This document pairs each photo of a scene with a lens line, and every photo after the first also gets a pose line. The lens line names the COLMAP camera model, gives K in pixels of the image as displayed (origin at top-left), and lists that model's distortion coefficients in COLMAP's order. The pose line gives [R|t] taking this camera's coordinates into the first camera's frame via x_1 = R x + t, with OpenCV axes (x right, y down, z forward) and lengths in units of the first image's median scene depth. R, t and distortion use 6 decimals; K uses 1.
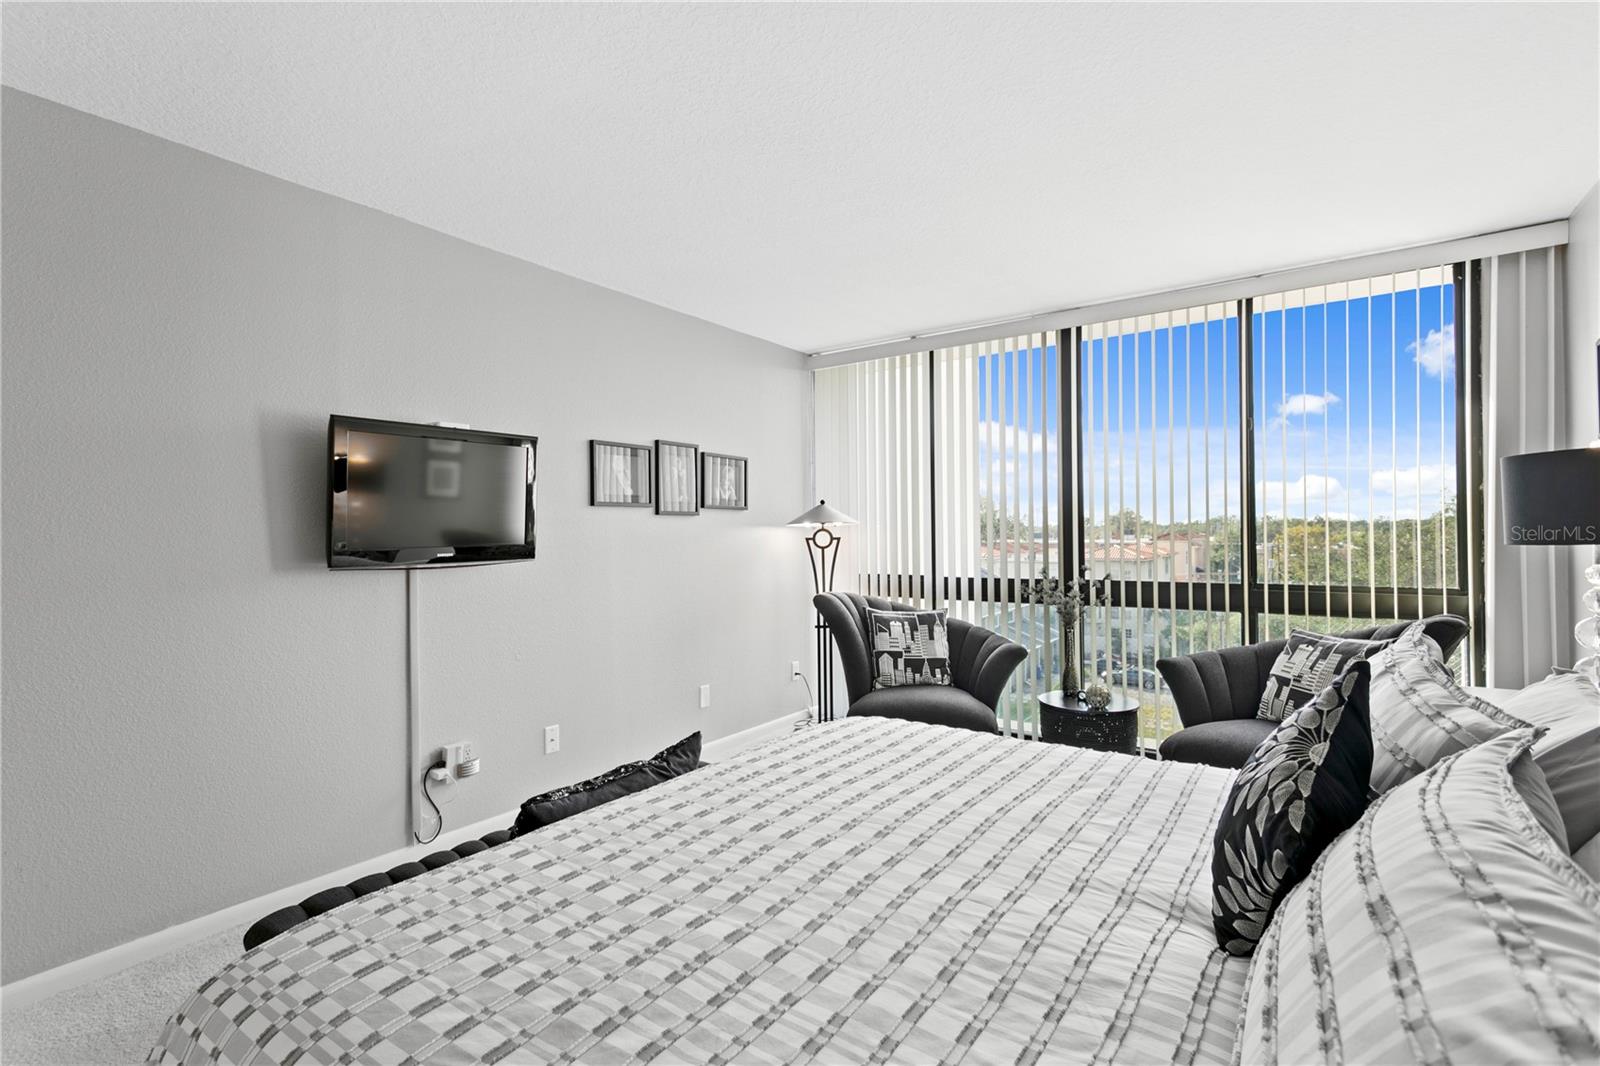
lens RADIAL K [[764.2, 0, 779.6], [0, 764.2, 536.3], [0, 0, 1]] dist [0.001715, 0.001463]
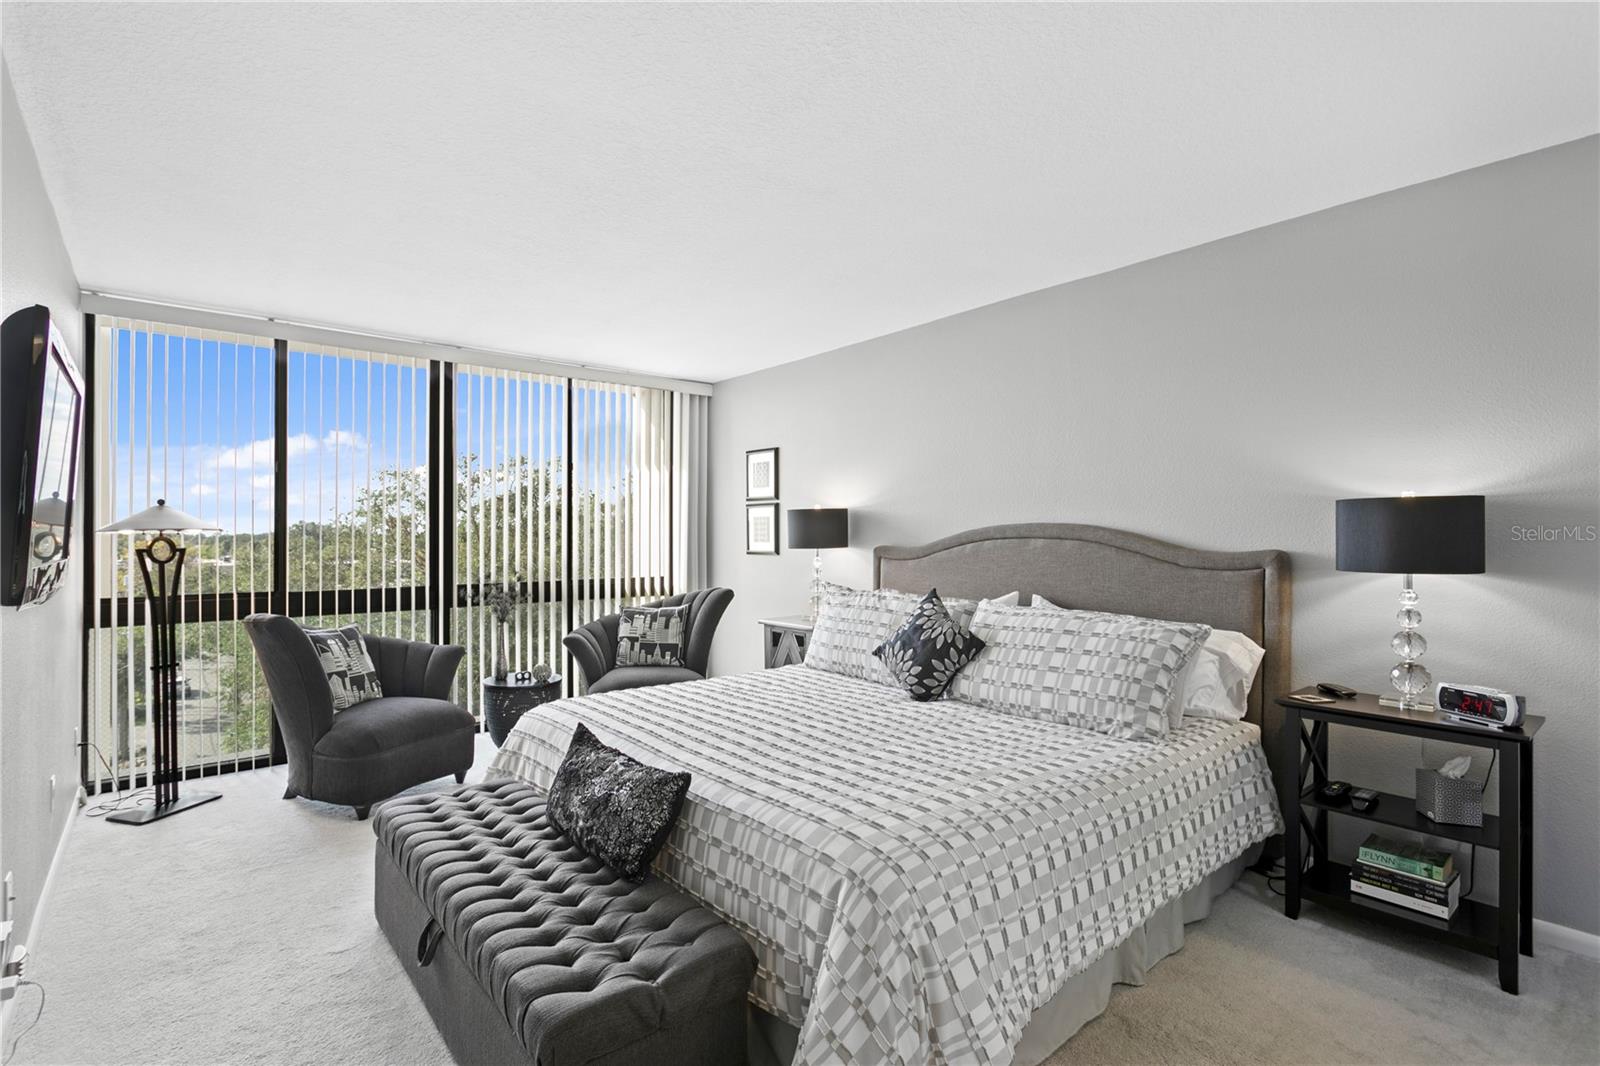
lens RADIAL K [[760.4, 0, 783.0], [0, 760.4, 535.7], [0, 0, 1]] dist [0.011204, 0.000555]
pose [[0.262487, 0.009027, 0.964893, -0.592063], [-0.001988, 0.999959, -0.008814, -0.006883], [-0.964933, 0.000396, 0.262494, 0.233091]]
